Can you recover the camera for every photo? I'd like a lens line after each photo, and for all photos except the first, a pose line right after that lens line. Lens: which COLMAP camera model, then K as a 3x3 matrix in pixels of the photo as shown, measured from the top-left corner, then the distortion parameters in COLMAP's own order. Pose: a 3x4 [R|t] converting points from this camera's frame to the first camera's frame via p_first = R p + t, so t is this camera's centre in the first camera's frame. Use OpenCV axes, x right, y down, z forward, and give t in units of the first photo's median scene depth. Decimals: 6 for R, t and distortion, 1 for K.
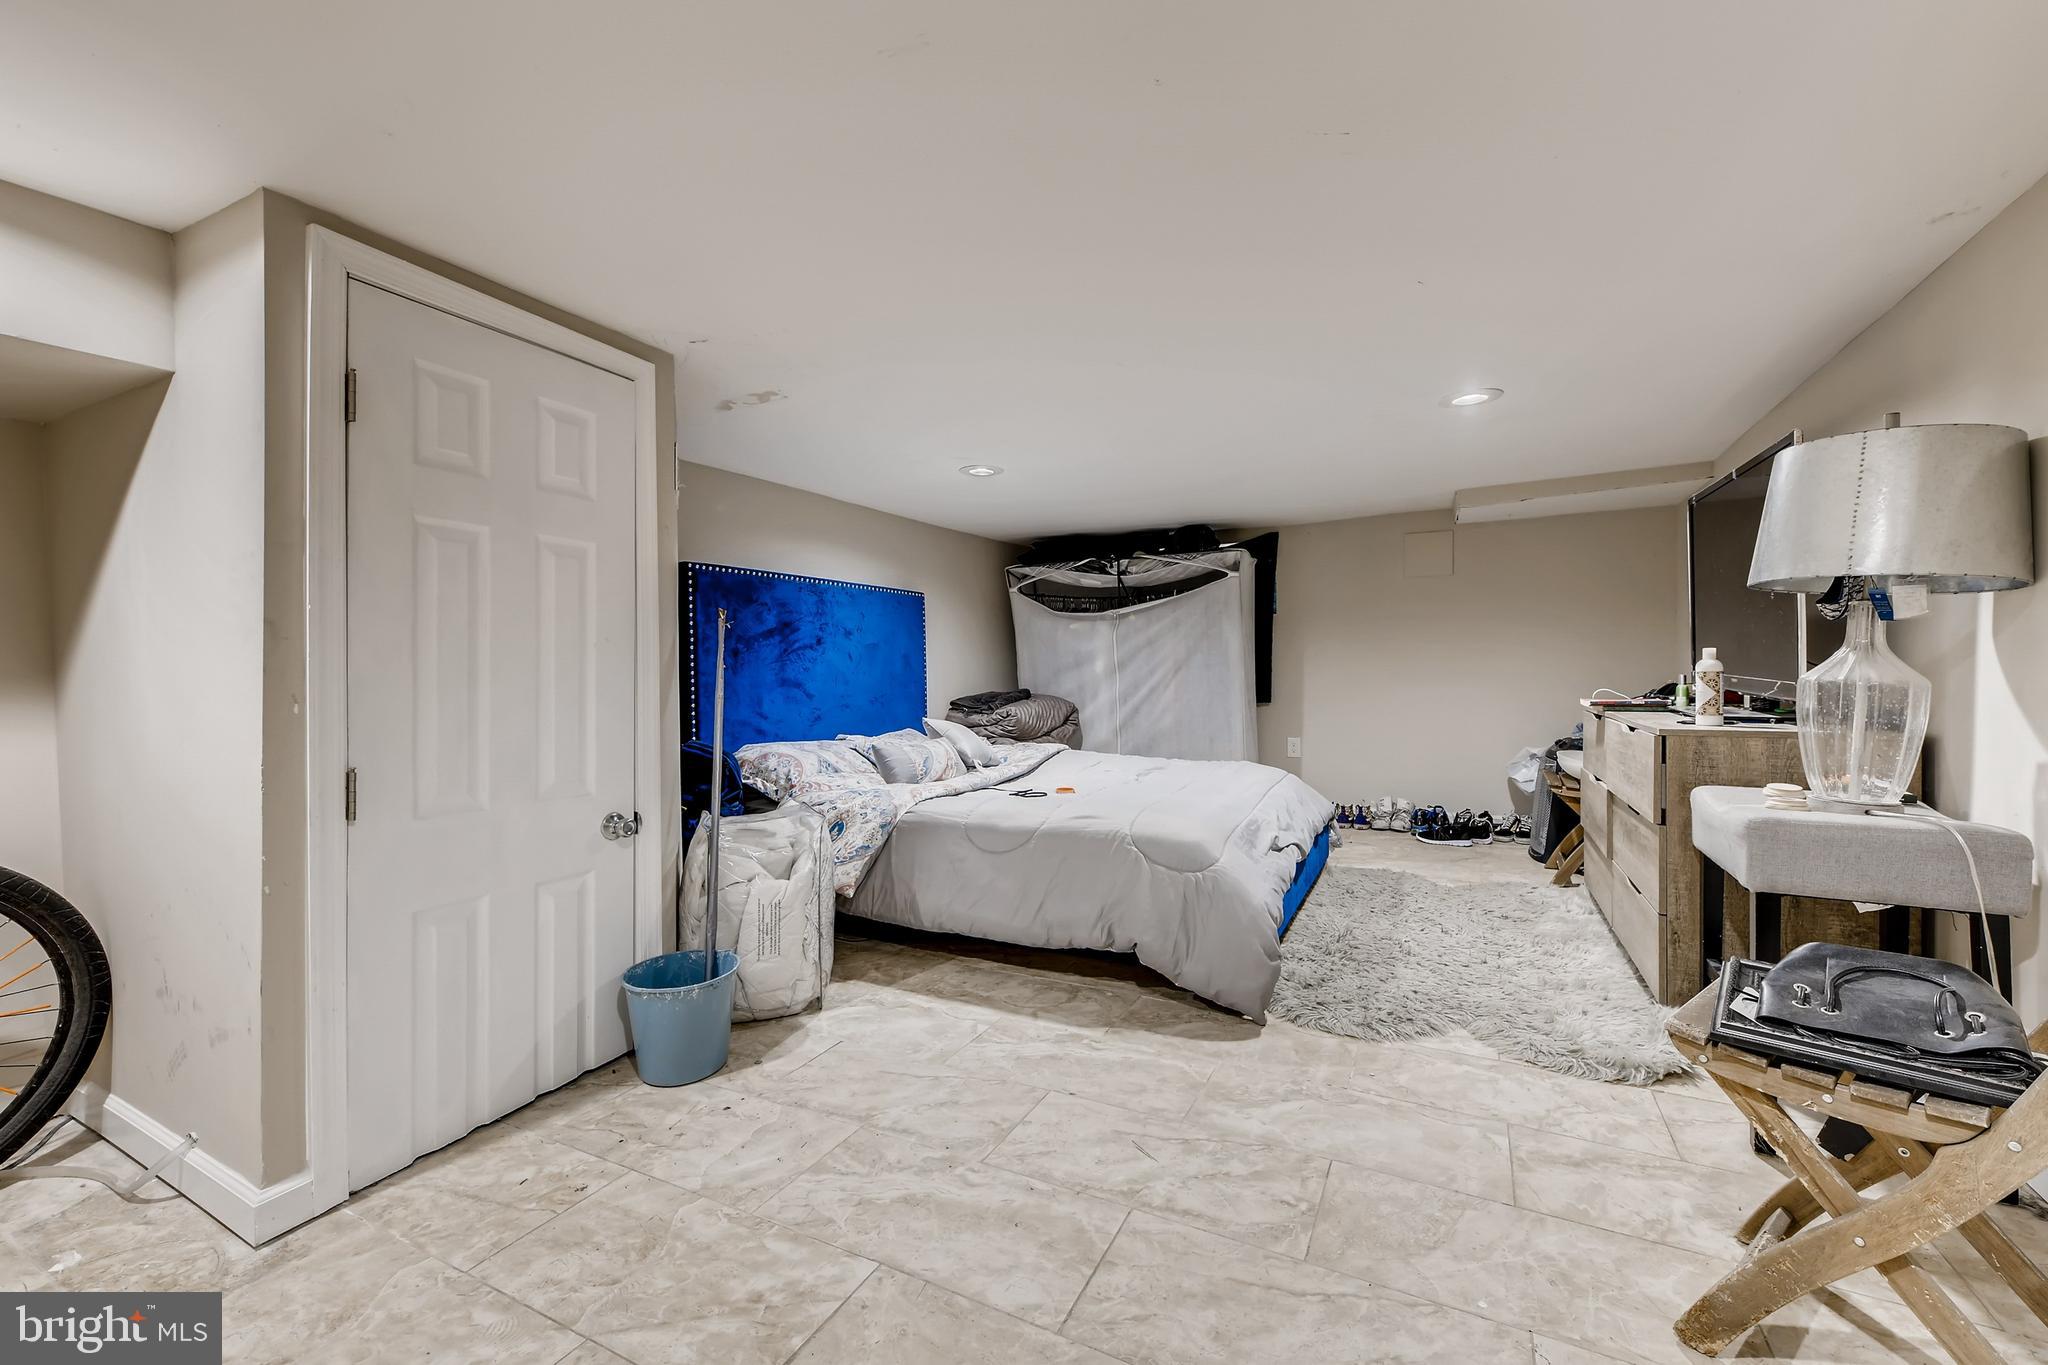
lens RADIAL K [[839.6, 0, 1043.4], [0, 839.6, 665.7], [0, 0, 1]] dist [0.014671, -0.007398]
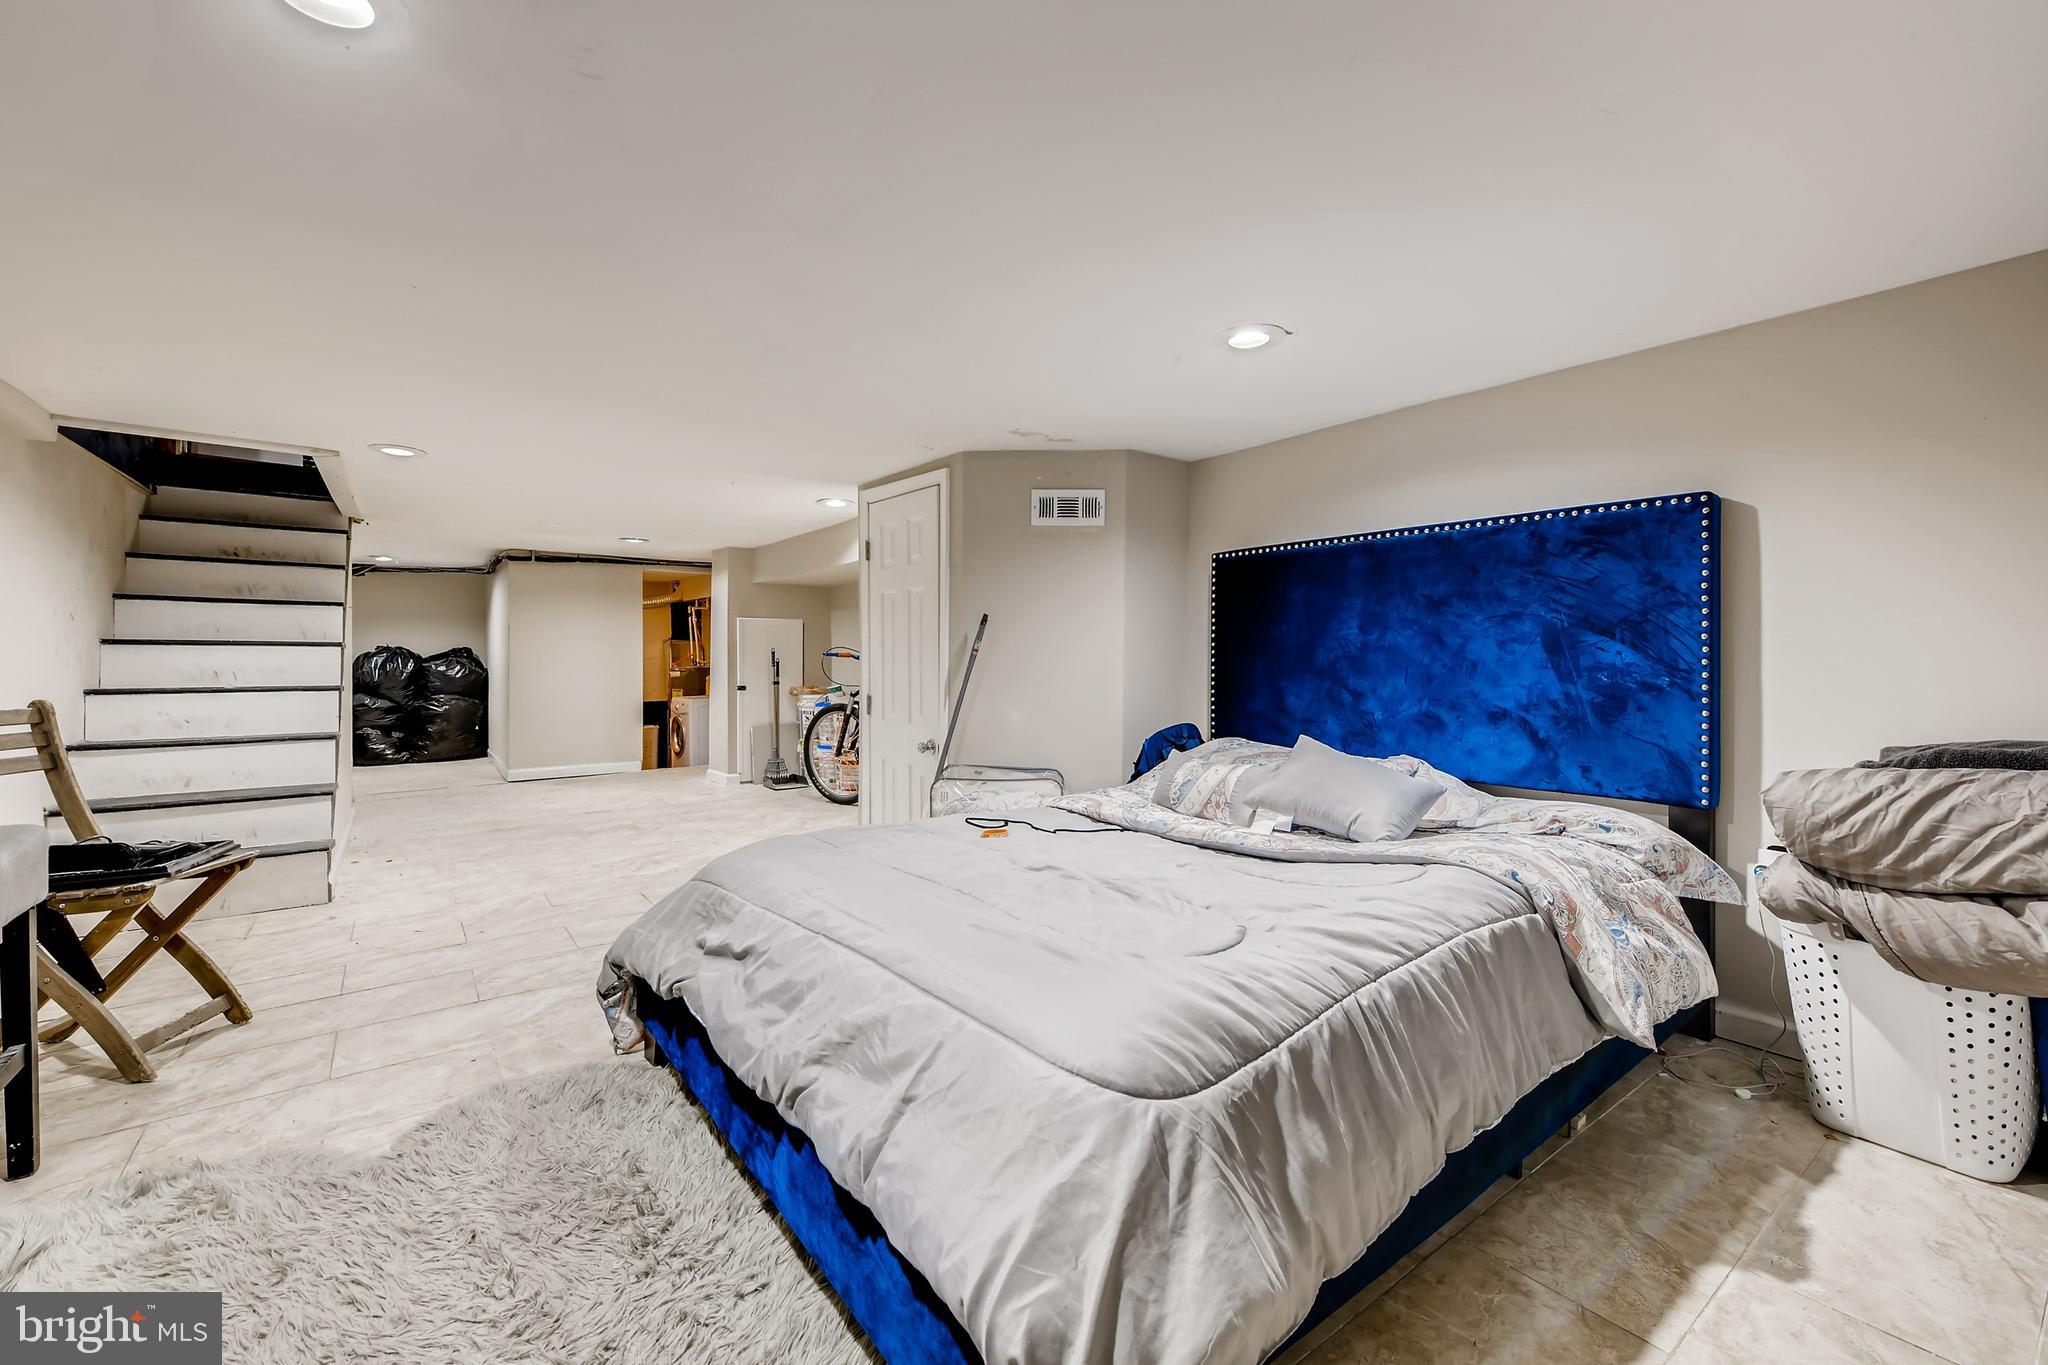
lens RADIAL K [[839.6, 0, 1043.4], [0, 839.6, 665.7], [0, 0, 1]] dist [0.014671, -0.007398]
pose [[-0.442656, 0.024190, -0.896365, 1.135547], [0.011880, 0.999707, 0.021112, -0.017544], [0.896613, -0.001303, -0.442813, 2.373370]]
